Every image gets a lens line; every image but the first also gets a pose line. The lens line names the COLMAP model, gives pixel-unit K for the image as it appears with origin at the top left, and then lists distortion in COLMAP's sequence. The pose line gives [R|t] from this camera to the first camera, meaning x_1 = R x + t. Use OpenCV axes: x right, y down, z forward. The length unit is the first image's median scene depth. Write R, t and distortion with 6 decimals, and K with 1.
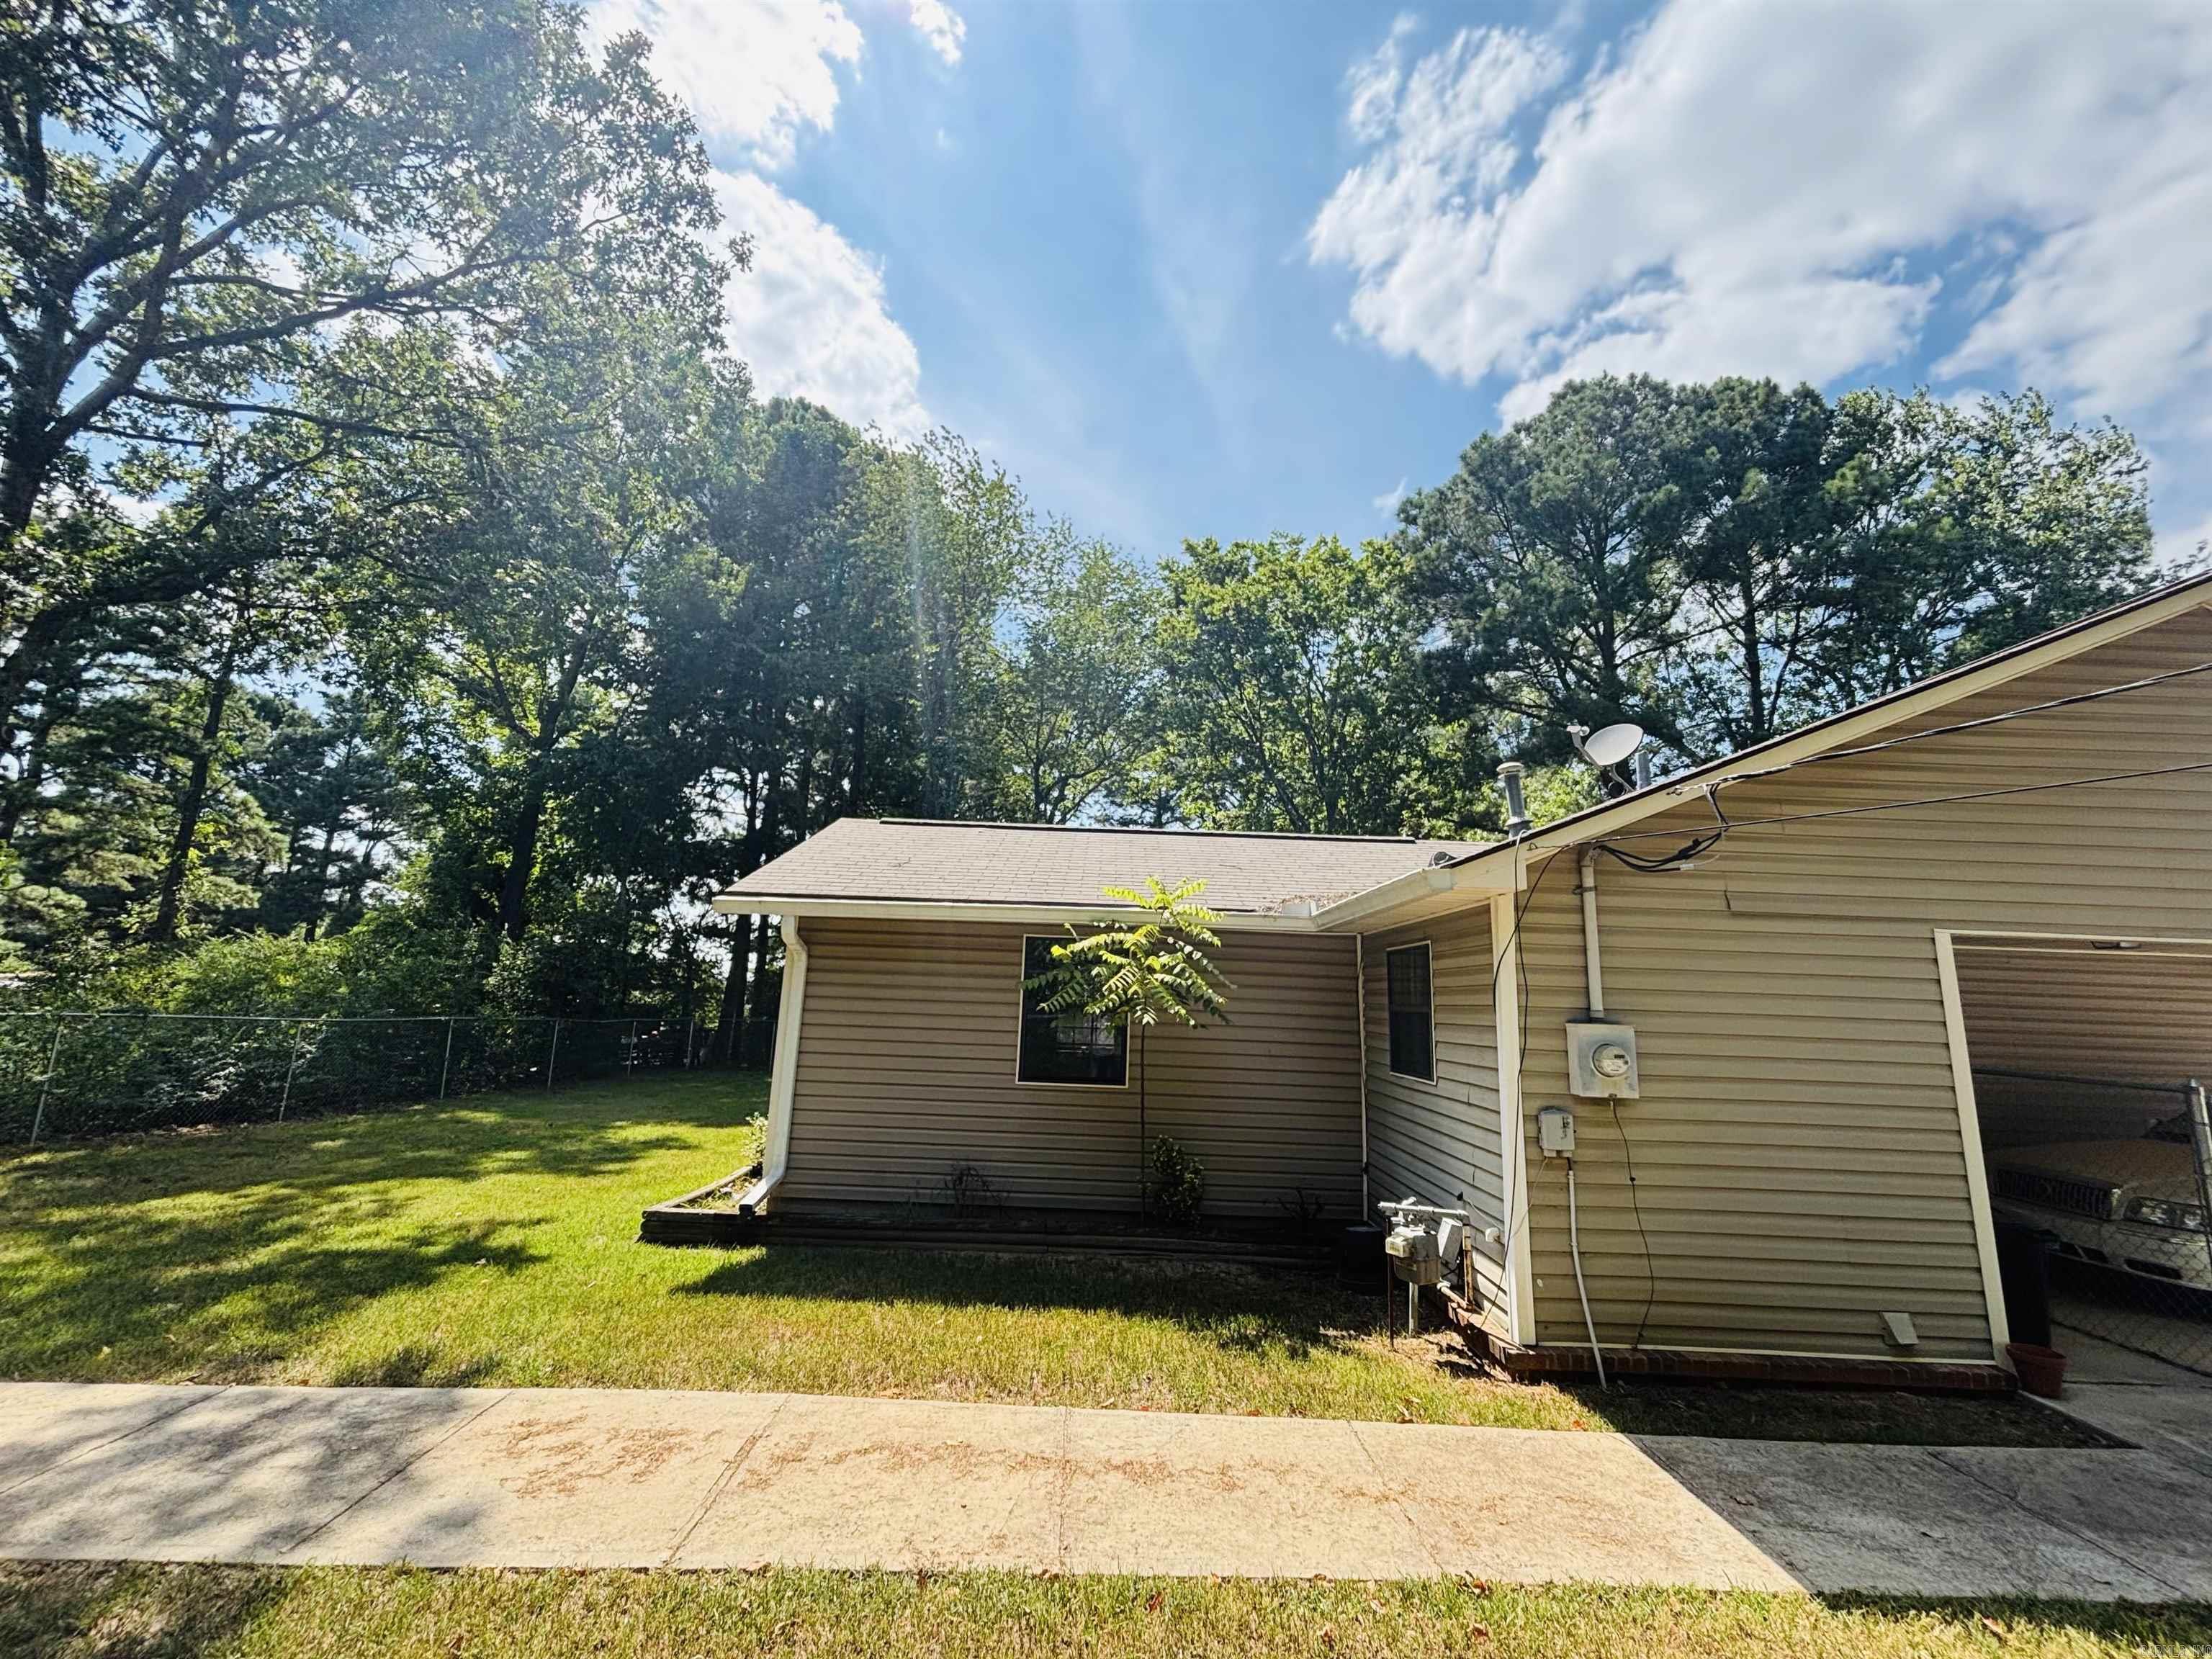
lens RADIAL K [[892.2, 0, 1103.2], [0, 892.2, 831.2], [0, 0, 1]] dist [0.003427, 0.000248]
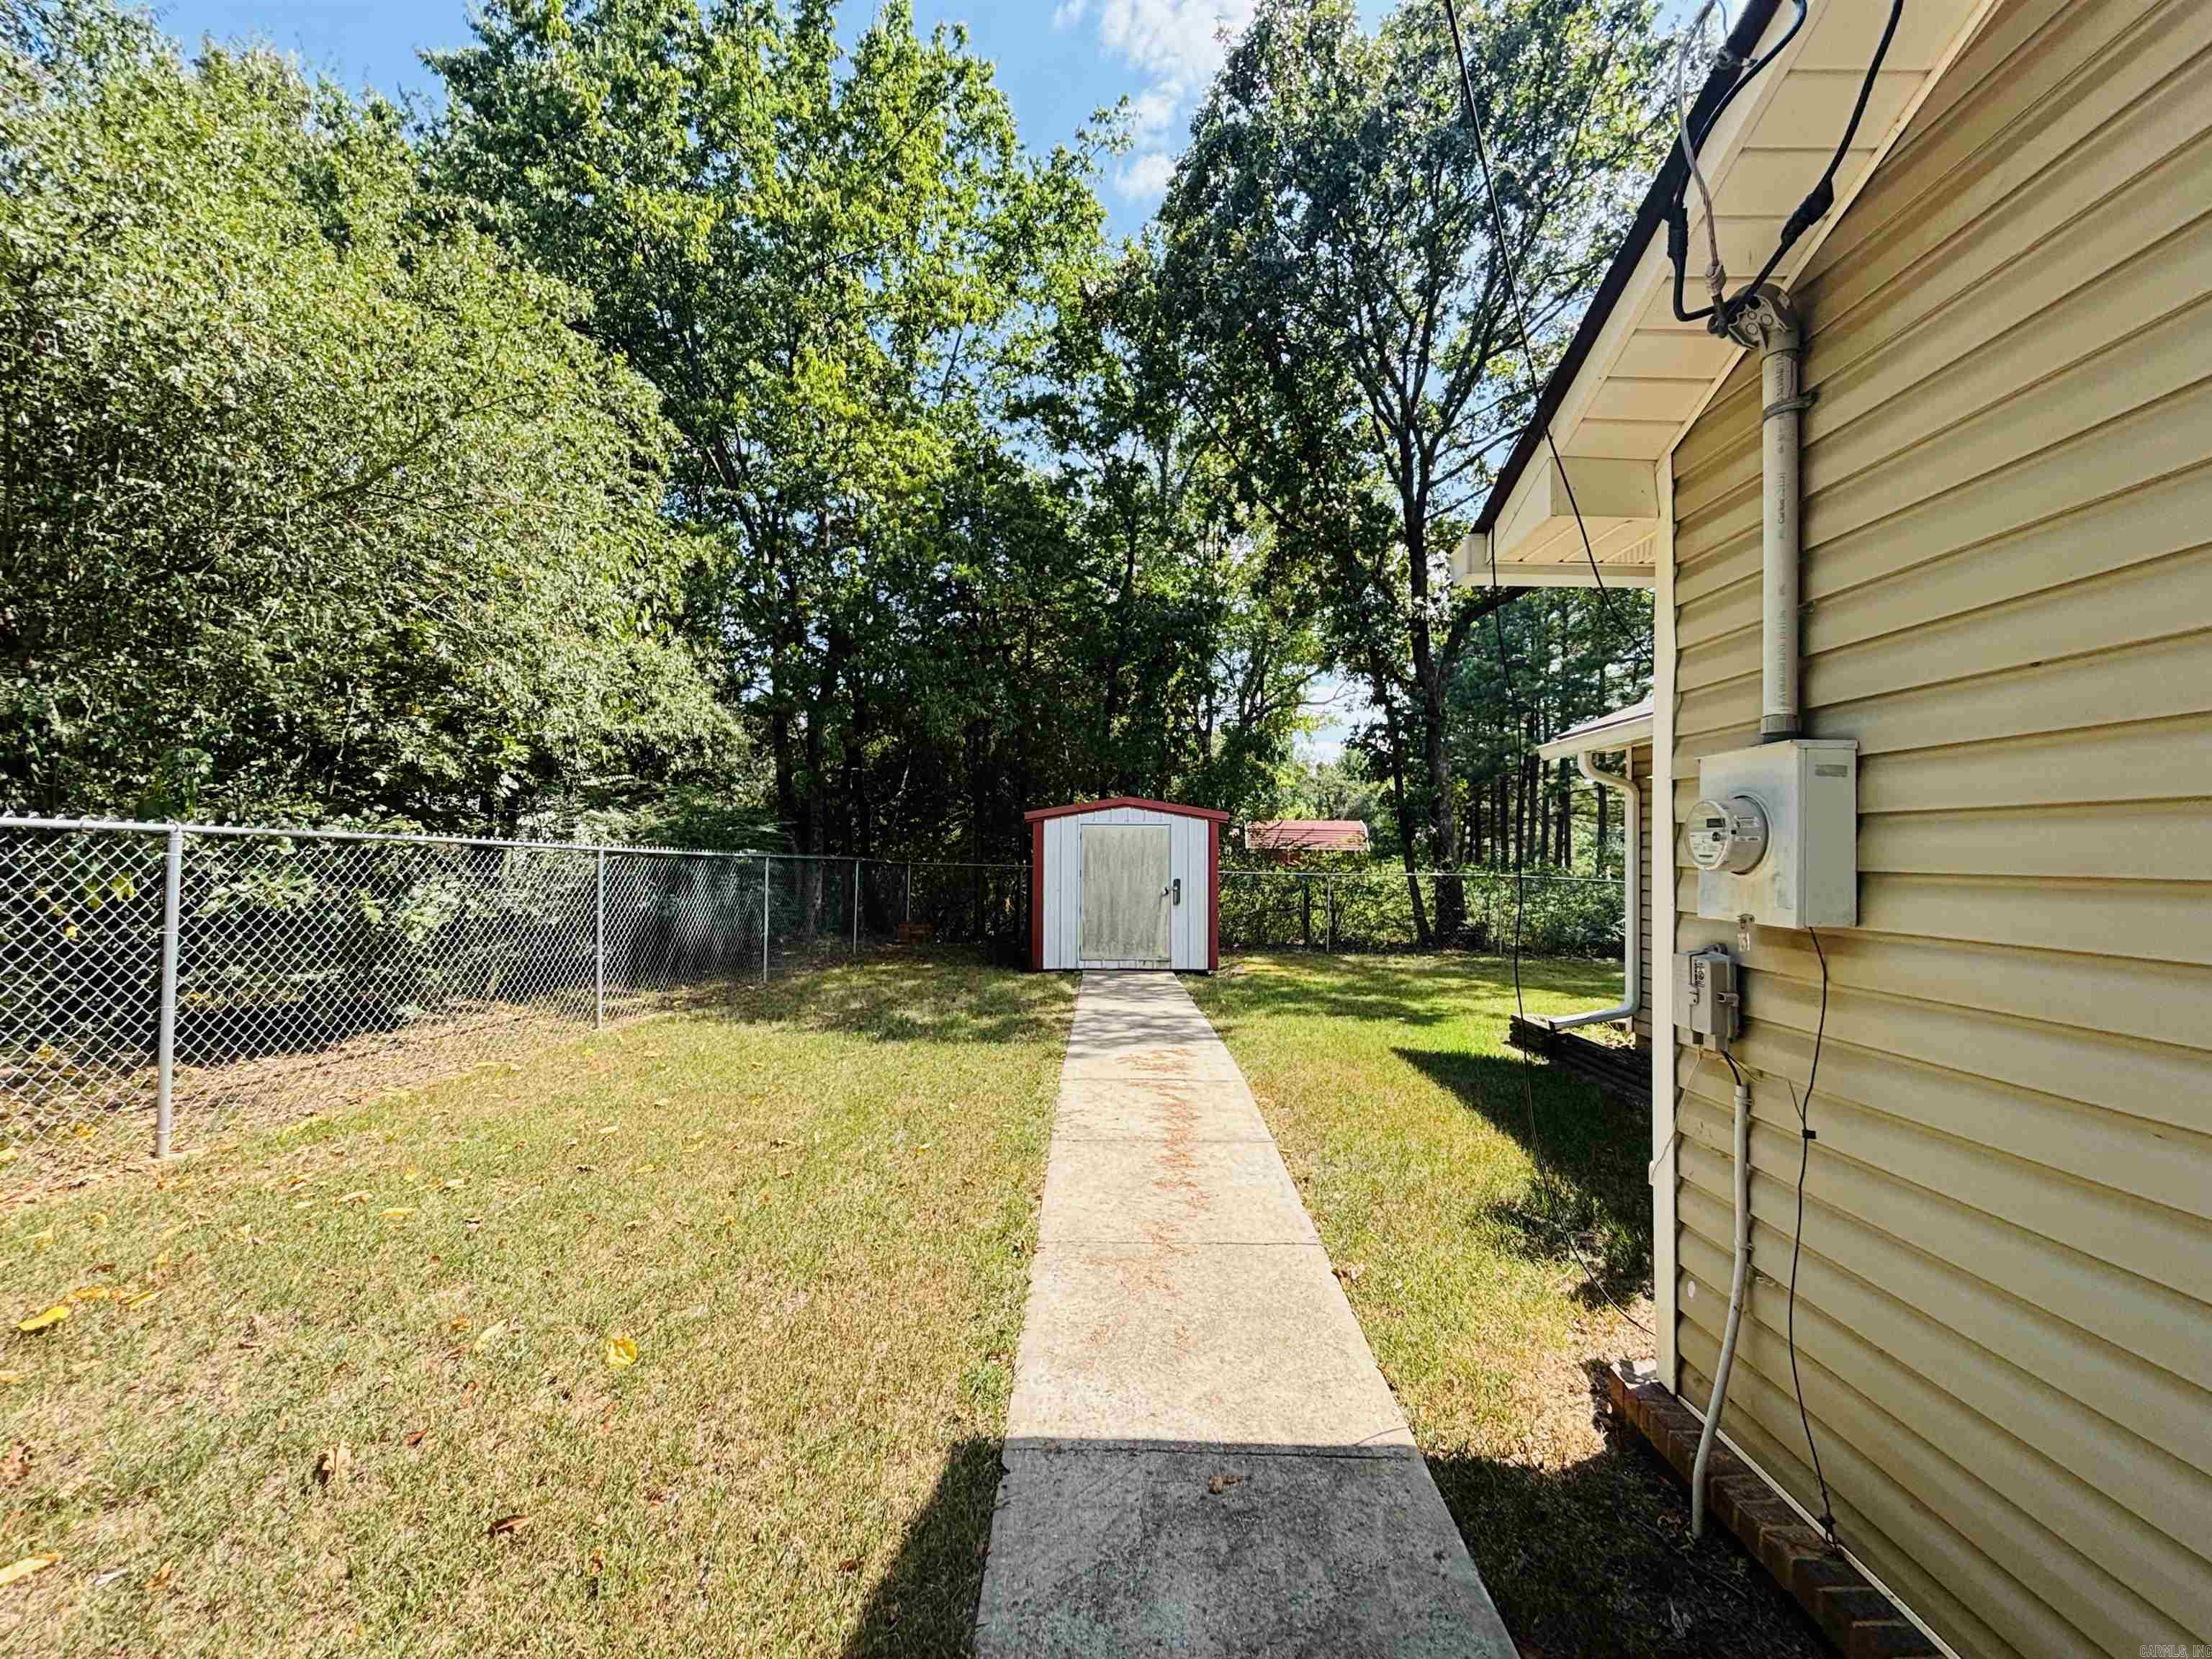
lens RADIAL K [[892.2, 0, 1103.8], [0, 892.2, 830.0], [0, 0, 1]] dist [0.003427, 0.000248]
pose [[0.001840, -0.054001, -0.998539, 1.330204], [0.166121, 0.984683, -0.052946, 0.311172], [0.986104, -0.165781, 0.010782, 0.968204]]
